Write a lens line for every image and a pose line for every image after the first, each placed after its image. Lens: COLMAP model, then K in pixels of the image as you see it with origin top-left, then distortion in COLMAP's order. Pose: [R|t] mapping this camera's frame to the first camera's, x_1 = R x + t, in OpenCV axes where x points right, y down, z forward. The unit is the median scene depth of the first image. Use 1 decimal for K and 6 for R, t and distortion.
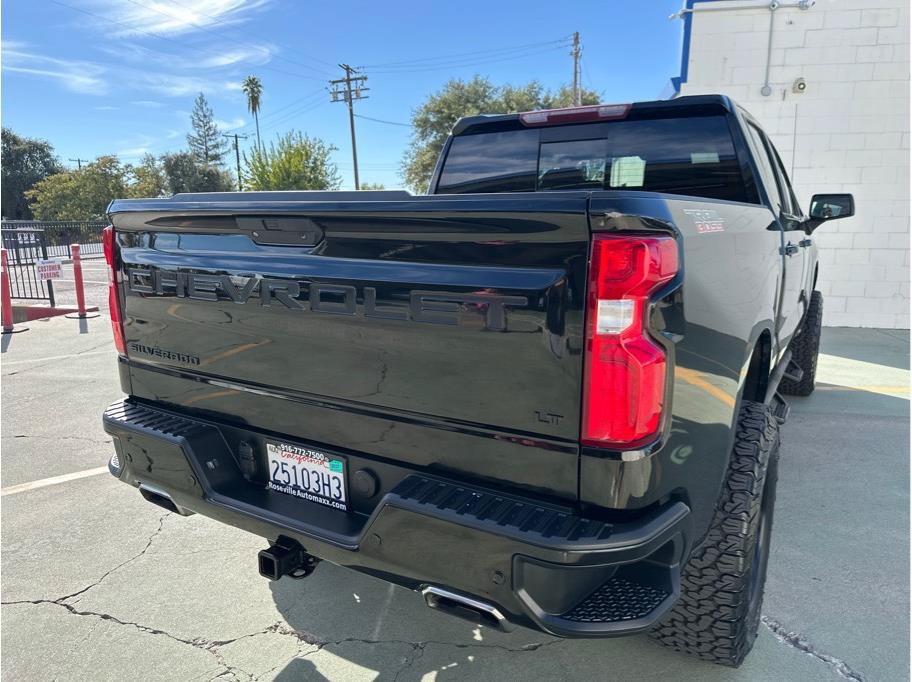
lens RADIAL K [[652.3, 0, 448.4], [0, 652.3, 324.6], [0, 0, 1]] dist [0.036717, -0.045755]
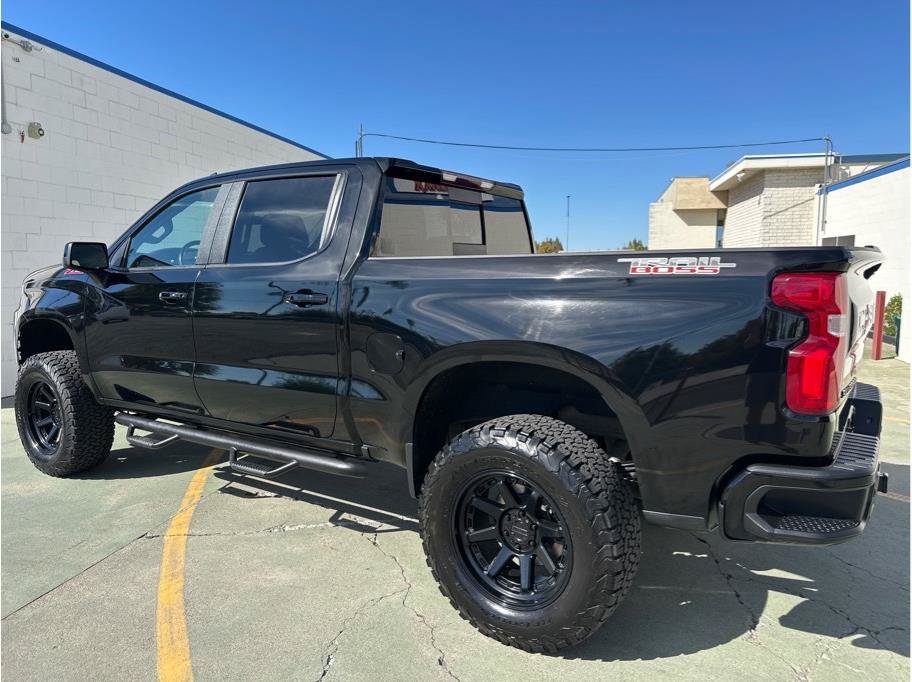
lens RADIAL K [[652.3, 0, 448.4], [0, 652.3, 324.6], [0, 0, 1]] dist [0.036717, -0.045755]
pose [[0.033376, -0.087843, 0.995575, -1.414529], [0.168084, 0.982435, 0.081048, -0.237788], [-0.985207, 0.164636, 0.047554, 1.462339]]
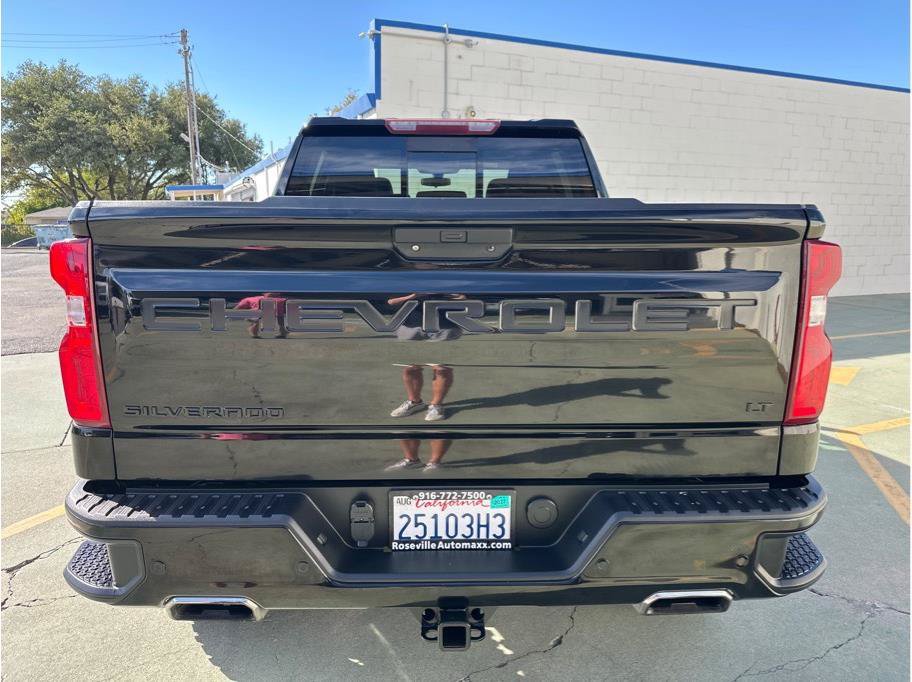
lens RADIAL K [[652.3, 0, 448.4], [0, 652.3, 324.6], [0, 0, 1]] dist [0.036717, -0.045755]
pose [[0.836222, -0.081253, 0.542339, -0.548481], [0.087522, 0.996060, 0.014281, -0.035950], [-0.541363, 0.035524, 0.840038, 0.213195]]
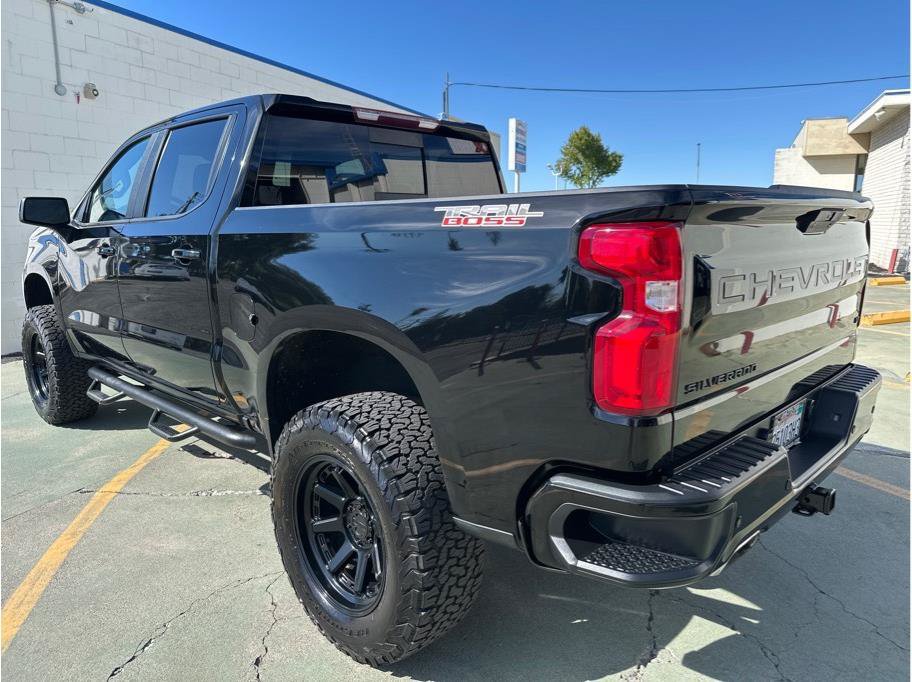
lens RADIAL K [[652.3, 0, 448.4], [0, 652.3, 324.6], [0, 0, 1]] dist [0.036717, -0.045755]
pose [[0.224509, -0.149641, 0.962914, -1.184354], [0.167405, 0.979372, 0.113167, -0.157351], [-0.959985, 0.135790, 0.244929, 1.034660]]
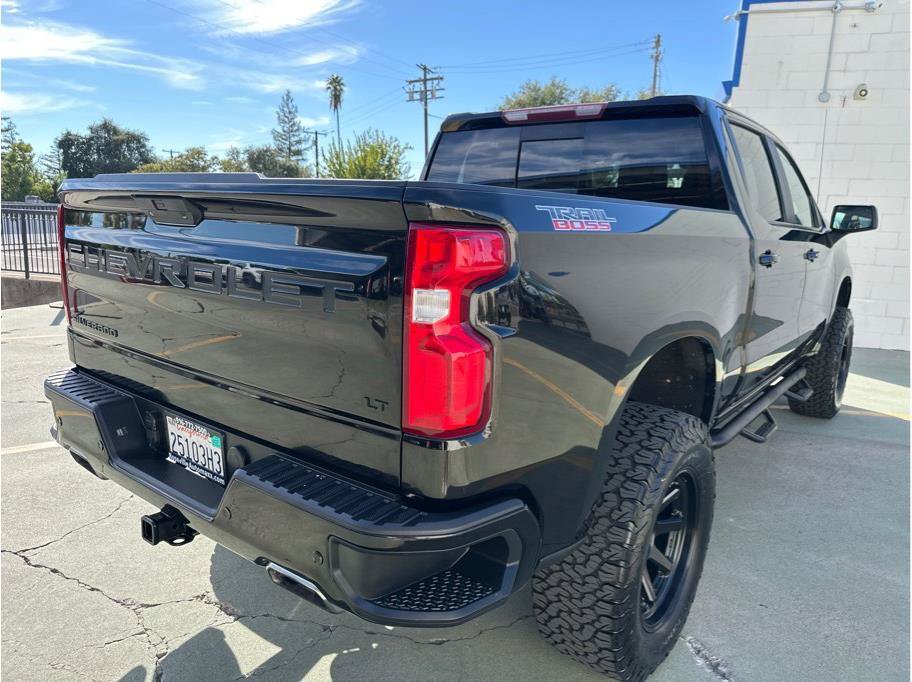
lens RADIAL K [[652.3, 0, 448.4], [0, 652.3, 324.6], [0, 0, 1]] dist [0.036717, -0.045755]
pose [[0.992672, 0.057536, -0.106266, 0.228442], [-0.057719, 0.998332, 0.001360, 0.007342], [0.106167, 0.004783, 0.994337, 0.005063]]
